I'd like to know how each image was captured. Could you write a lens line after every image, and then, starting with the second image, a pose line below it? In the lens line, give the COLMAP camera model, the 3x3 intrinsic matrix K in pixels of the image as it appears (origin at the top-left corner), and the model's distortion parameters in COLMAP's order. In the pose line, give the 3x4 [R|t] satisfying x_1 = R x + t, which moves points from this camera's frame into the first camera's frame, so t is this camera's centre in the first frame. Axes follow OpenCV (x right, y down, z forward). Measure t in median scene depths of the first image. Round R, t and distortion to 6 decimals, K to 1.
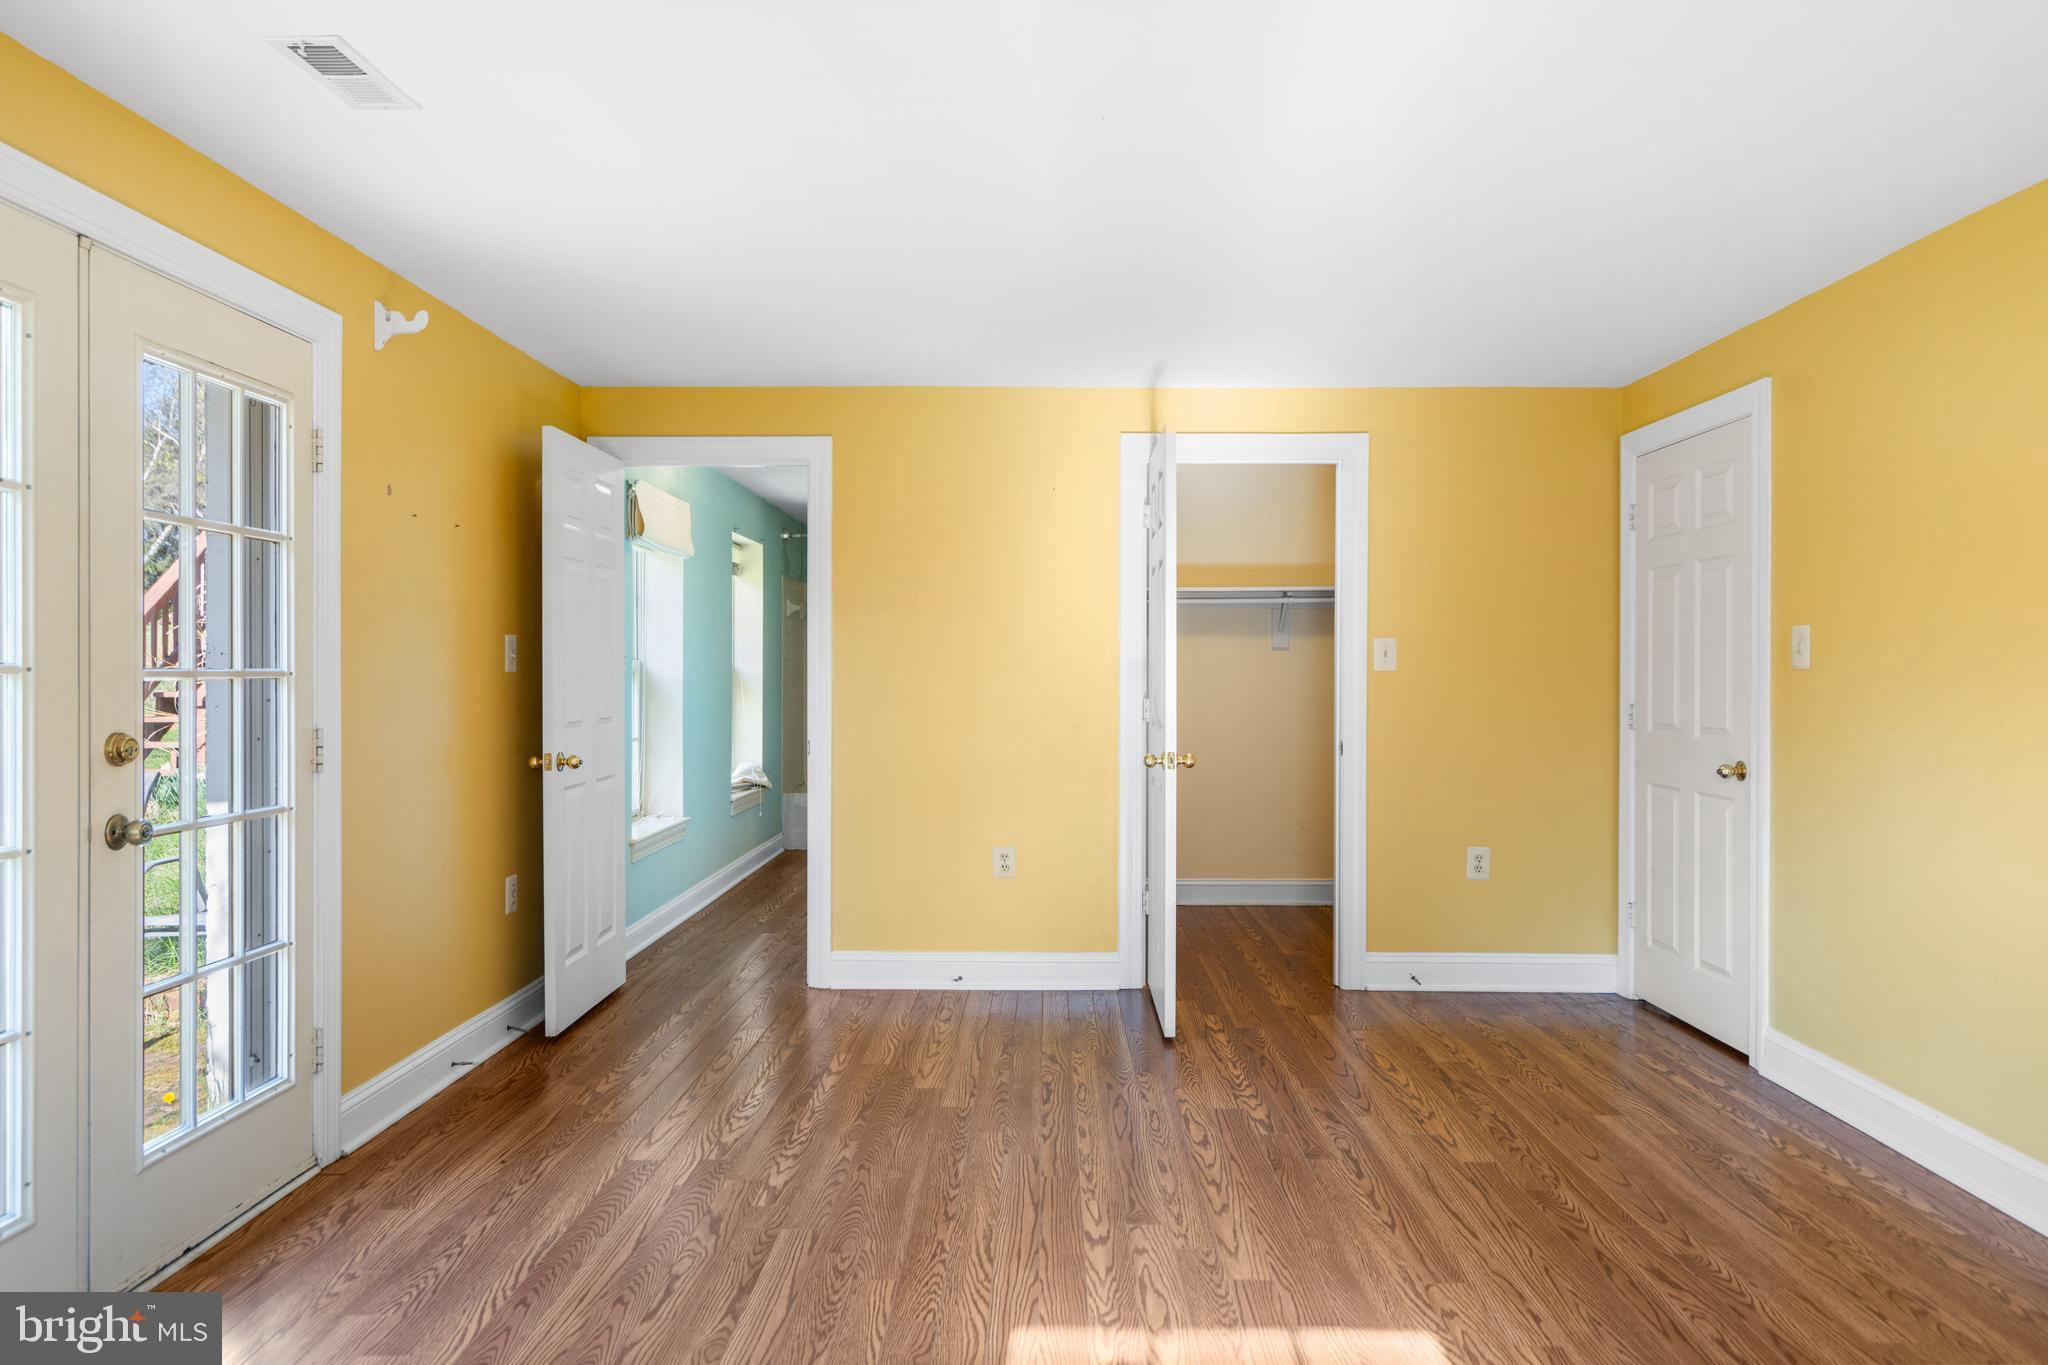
lens RADIAL K [[1314.1, 0, 1024.0], [0, 1314.1, 682.5], [0, 0, 1]] dist [-0.003129, 0.001713]
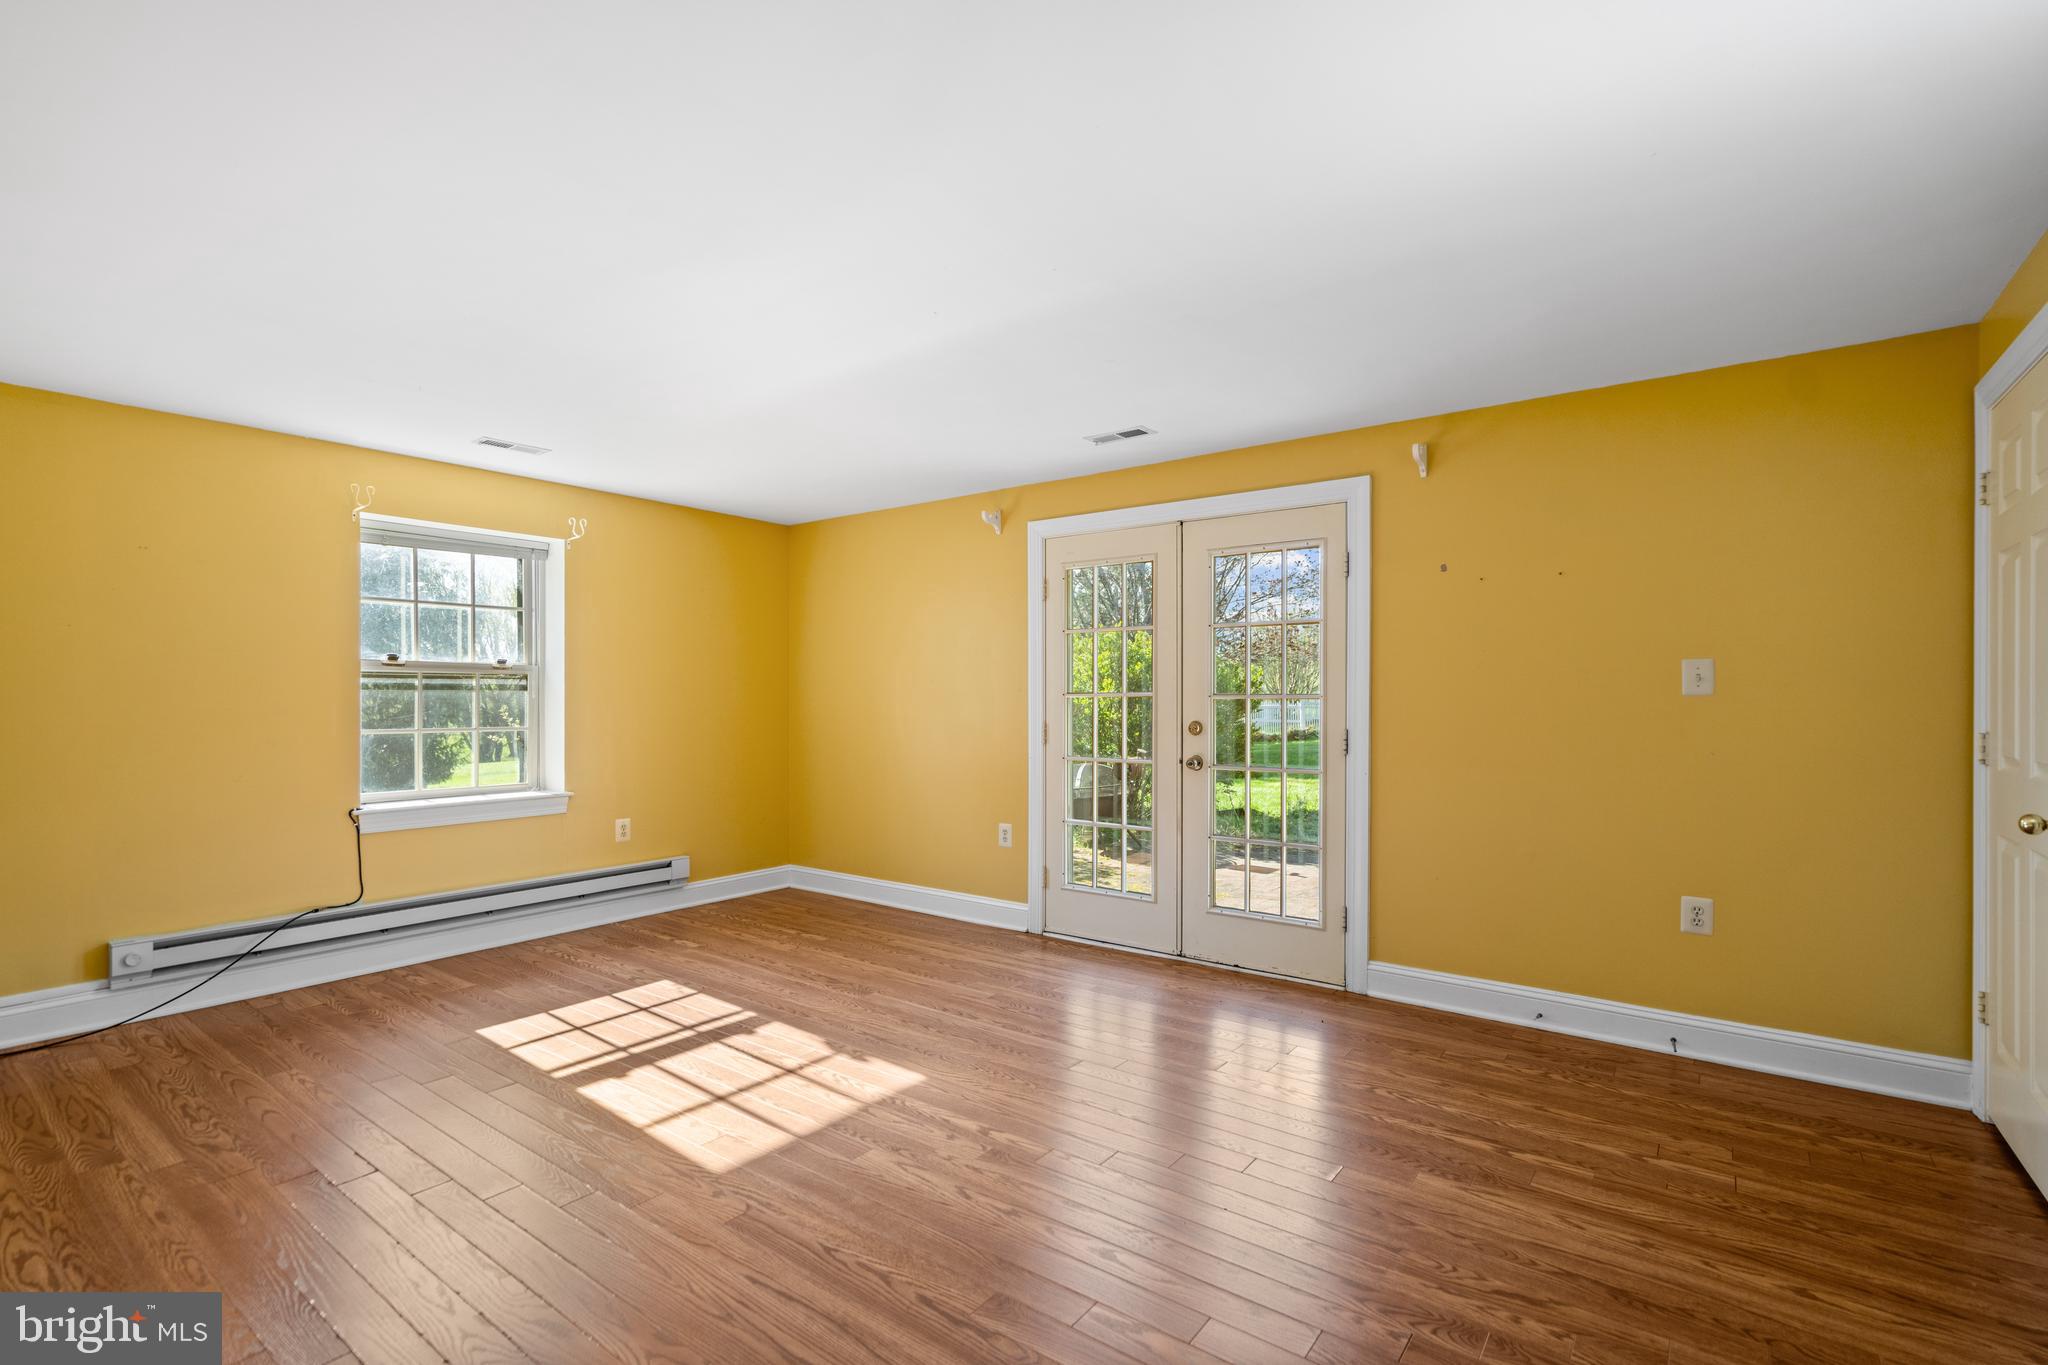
lens RADIAL K [[935.0, 0, 1024.0], [0, 935.0, 682.5], [0, 0, 1]] dist [-0.001763, 0.000086]
pose [[-0.584916, -0.013146, -0.810987, 0.795265], [-0.012011, 0.999899, -0.007545, -0.014268], [0.811005, 0.005328, -0.585015, 1.574640]]
